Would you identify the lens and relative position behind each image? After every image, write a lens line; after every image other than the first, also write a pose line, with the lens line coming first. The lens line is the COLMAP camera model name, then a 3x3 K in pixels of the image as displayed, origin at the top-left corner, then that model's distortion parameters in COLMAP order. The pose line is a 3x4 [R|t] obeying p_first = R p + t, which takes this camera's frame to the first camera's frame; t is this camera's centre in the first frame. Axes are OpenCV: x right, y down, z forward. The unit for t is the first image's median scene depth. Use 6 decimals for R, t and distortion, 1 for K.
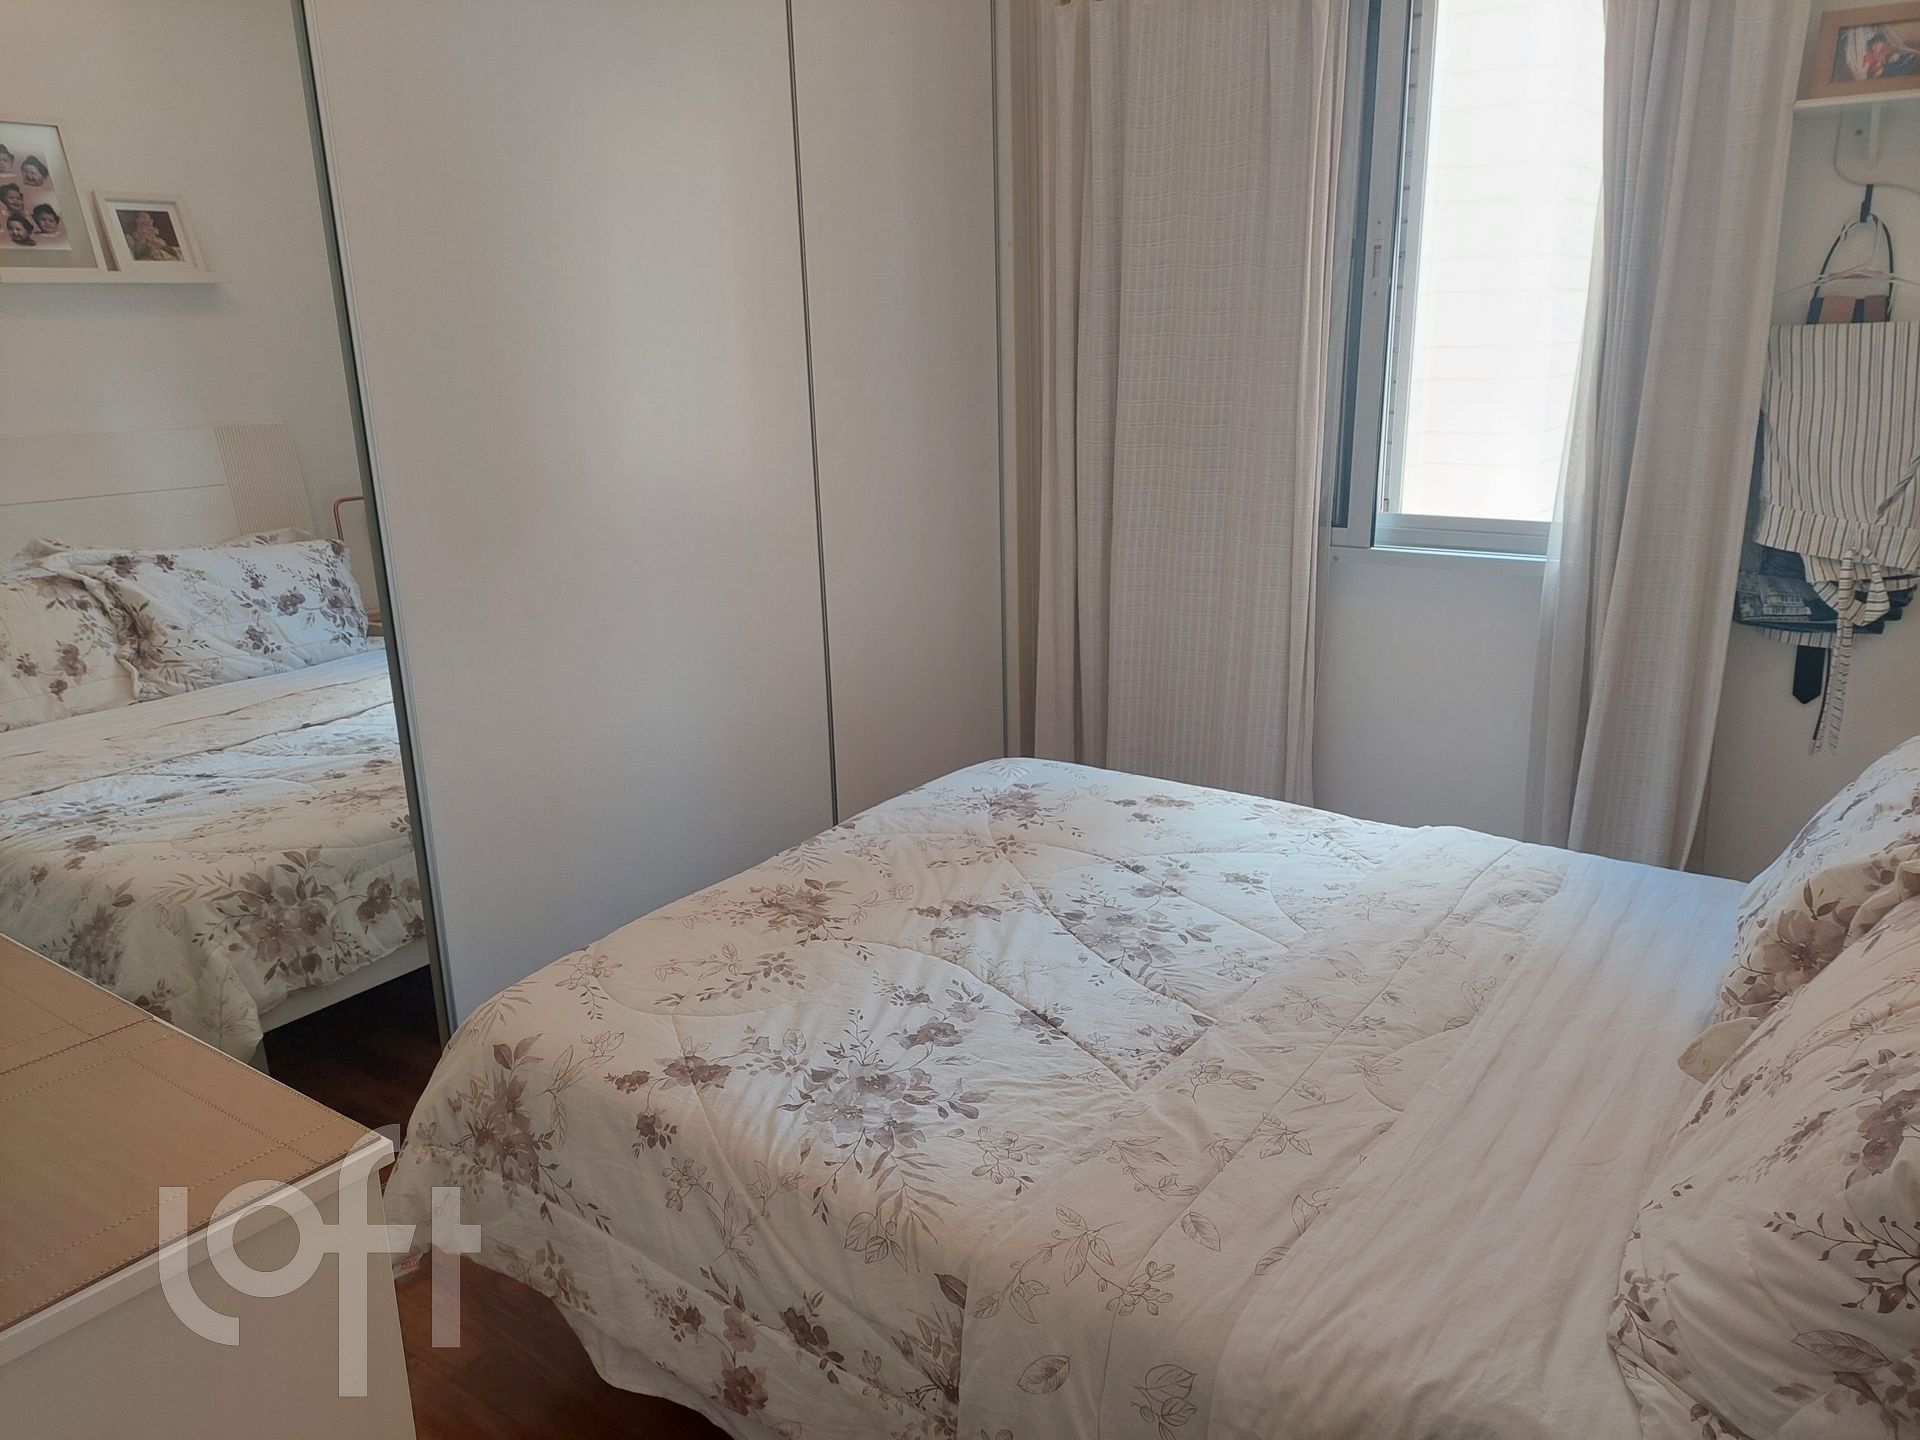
lens RADIAL K [[1404.0, 0, 960.0], [0, 1404.0, 720.0], [0, 0, 1]] dist [0.073334, -0.083471]
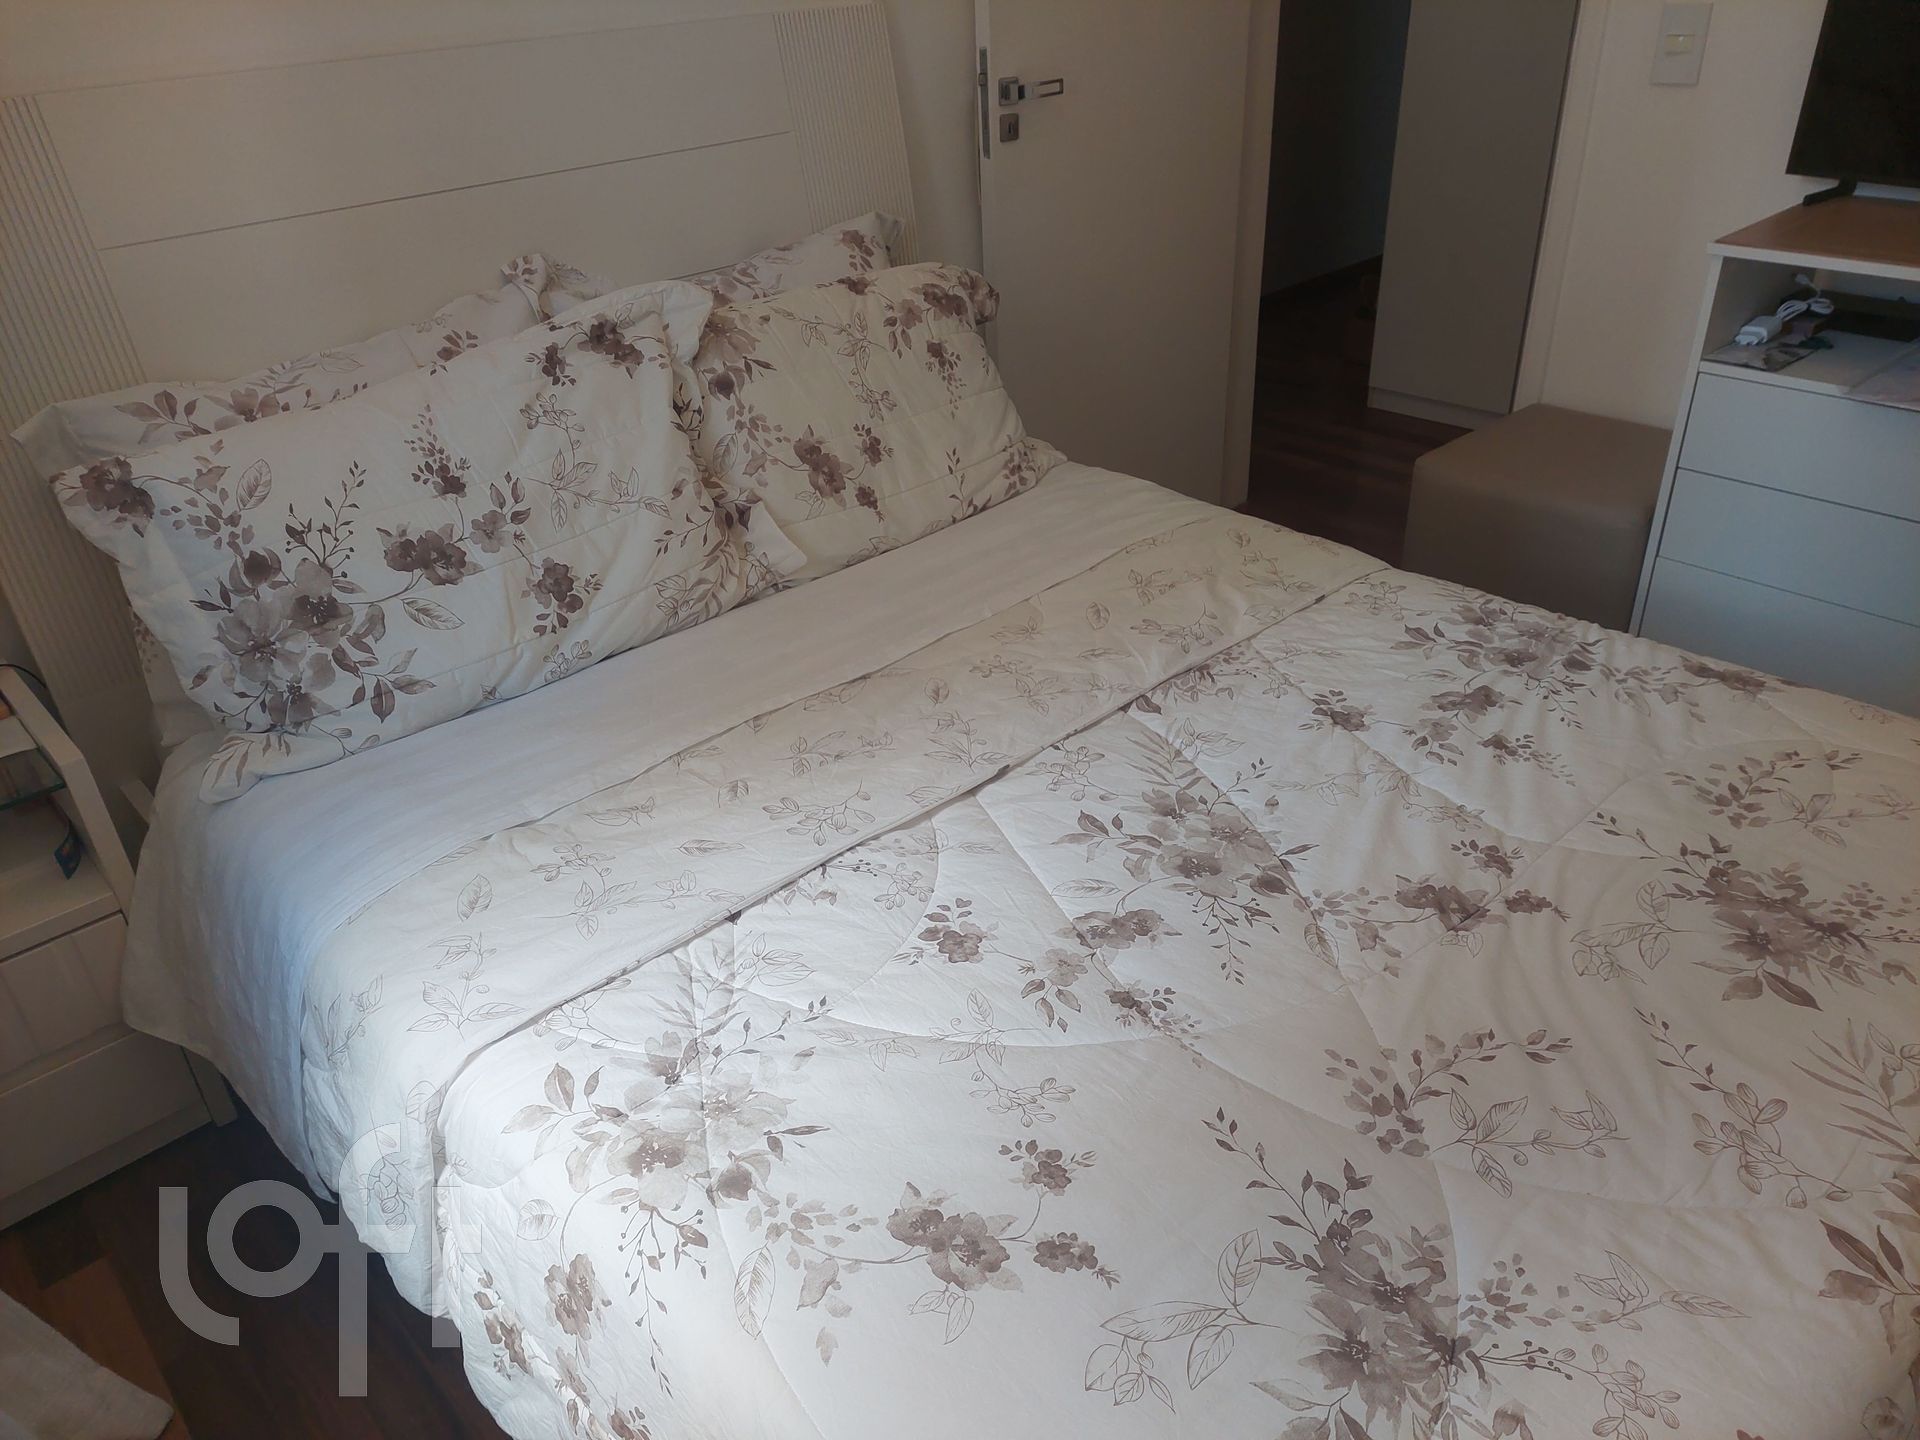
lens RADIAL K [[1404.0, 0, 960.0], [0, 1404.0, 720.0], [0, 0, 1]] dist [0.073334, -0.083471]
pose [[-0.977683, -0.052056, 0.203534, 0.095423], [0.109796, 0.699370, 0.706277, -0.373022], [-0.179112, 0.712862, -0.678046, 1.434154]]
